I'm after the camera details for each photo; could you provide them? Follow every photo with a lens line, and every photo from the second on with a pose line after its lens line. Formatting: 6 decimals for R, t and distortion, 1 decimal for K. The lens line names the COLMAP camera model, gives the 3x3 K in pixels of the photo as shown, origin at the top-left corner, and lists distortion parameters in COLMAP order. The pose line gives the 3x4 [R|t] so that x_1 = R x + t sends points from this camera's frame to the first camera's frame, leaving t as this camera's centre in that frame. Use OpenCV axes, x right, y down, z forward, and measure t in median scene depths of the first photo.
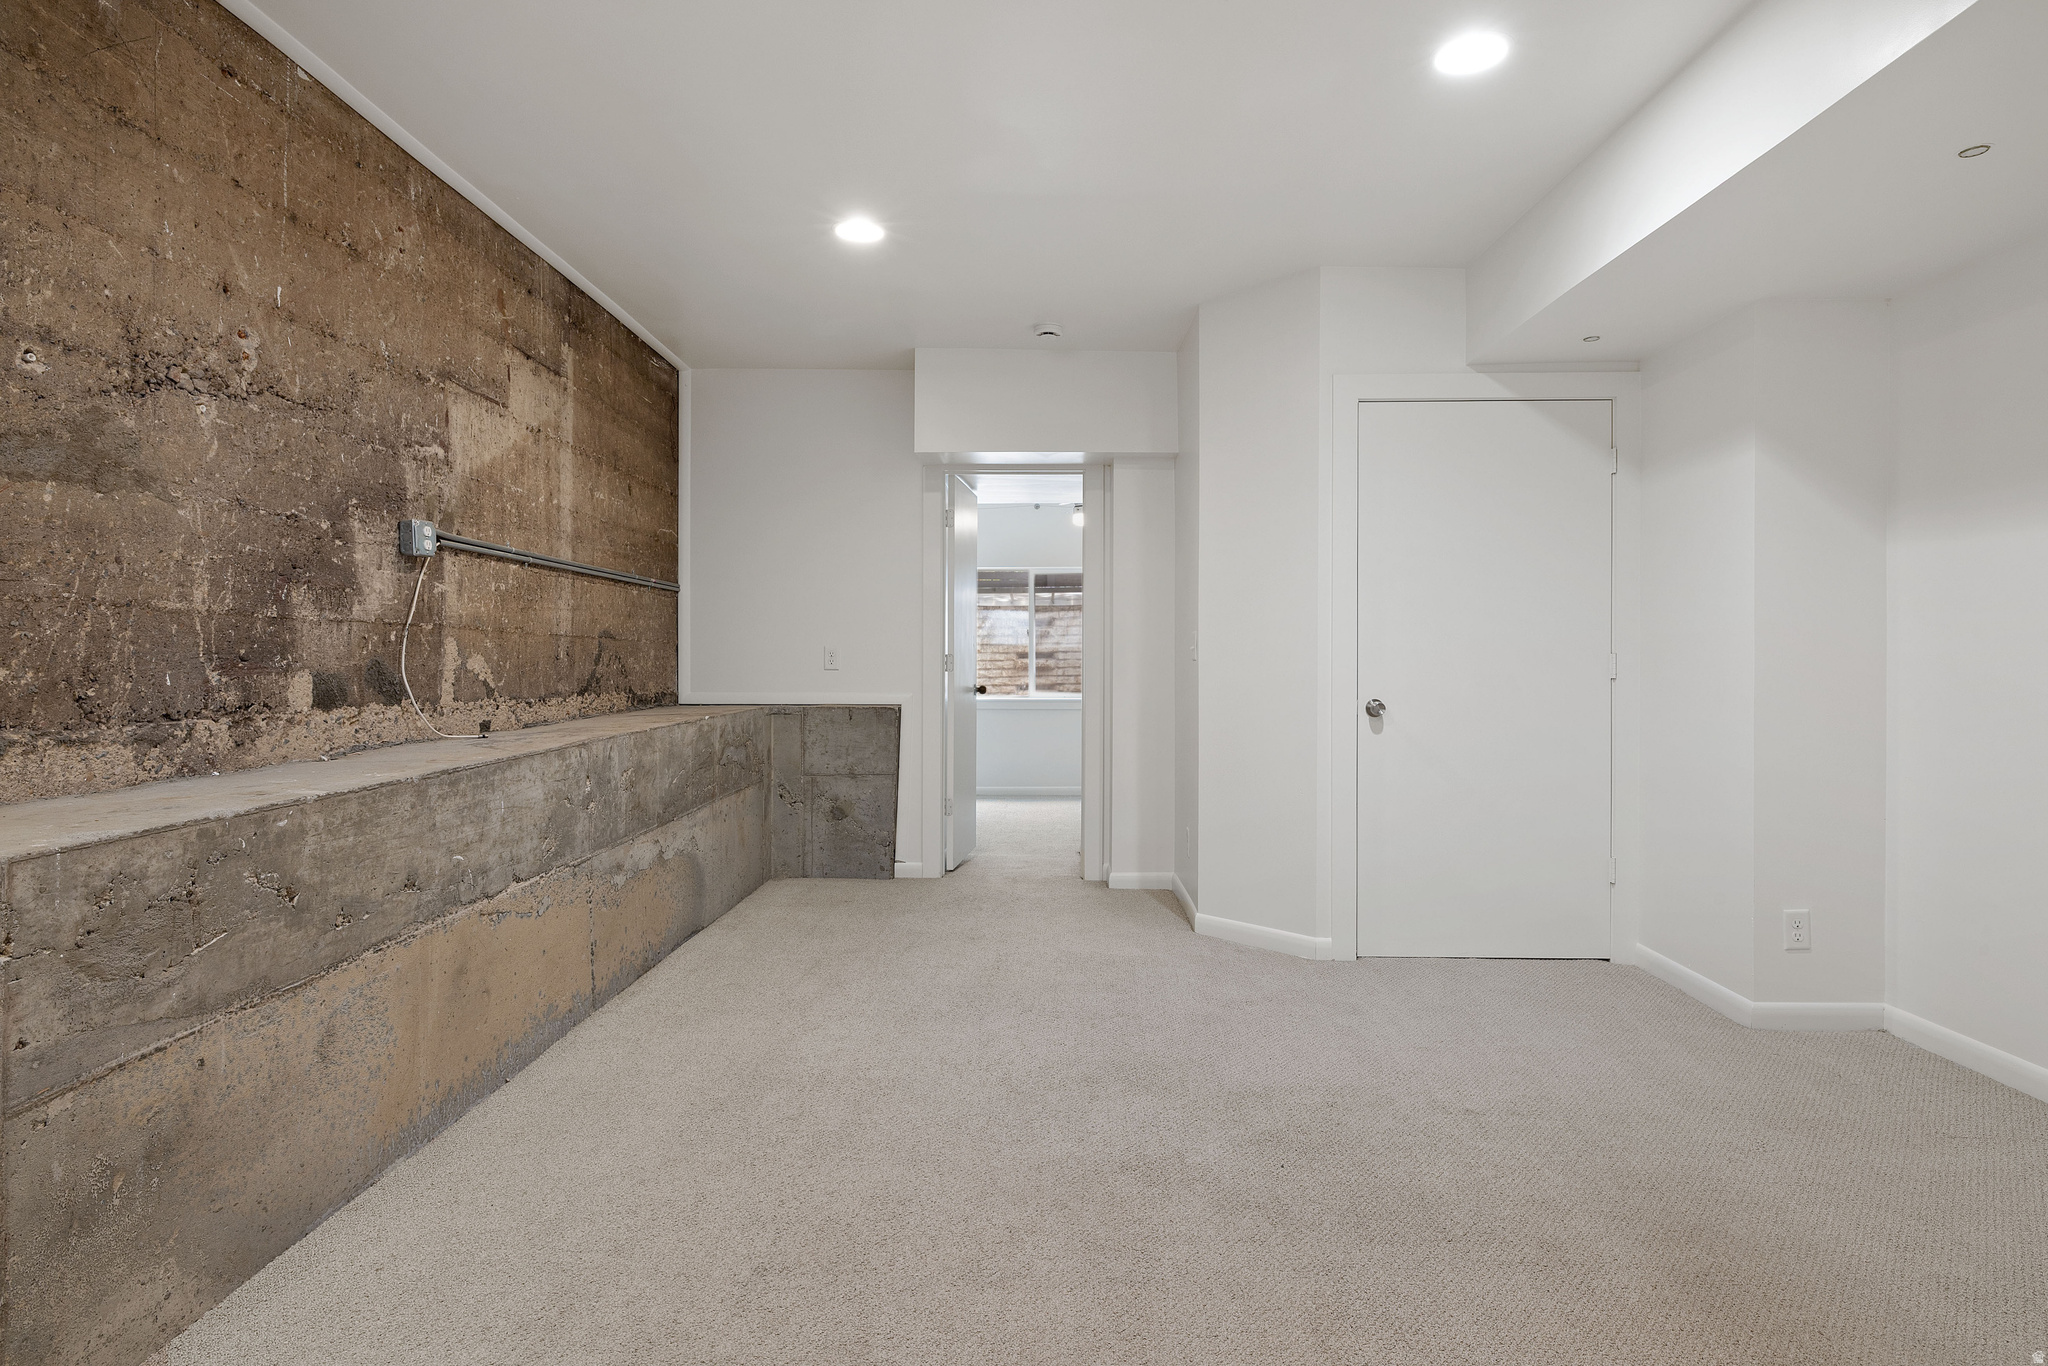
lens RADIAL K [[1065.5, 0, 1024.3], [0, 1065.5, 673.9], [0, 0, 1]] dist [0.000719, 0.000096]
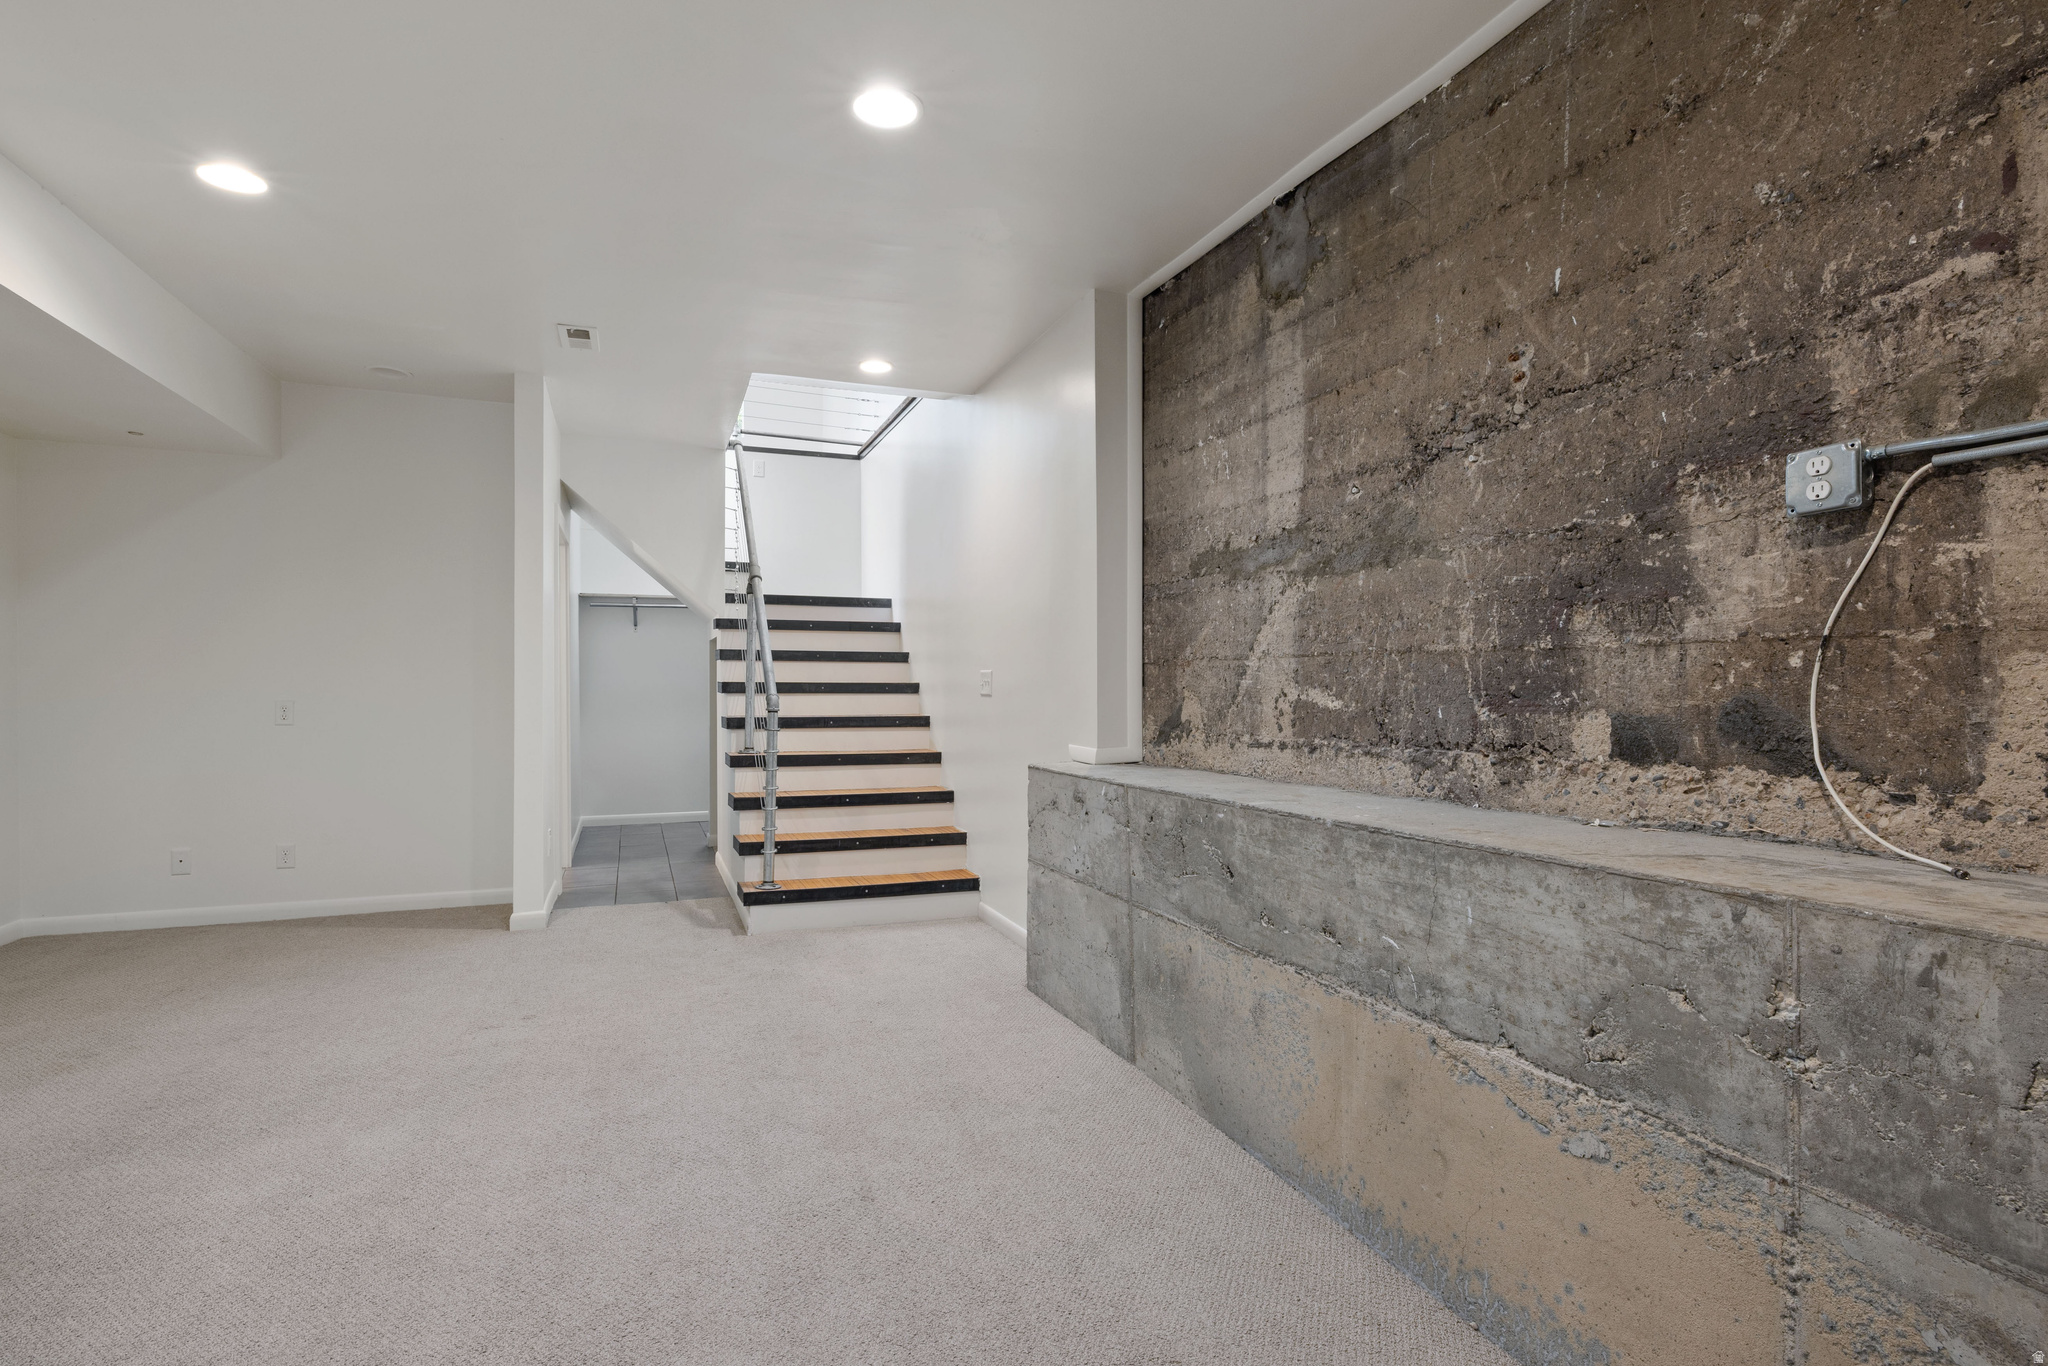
lens RADIAL K [[1011.1, 0, 1017.0], [0, 1011.1, 691.5], [0, 0, 1]] dist [0.002035, 0.000599]
pose [[-0.927147, 0.001557, -0.374694, 0.021888], [-0.005057, 0.999848, 0.016670, -0.029848], [0.374663, 0.017350, -0.926999, 1.636294]]
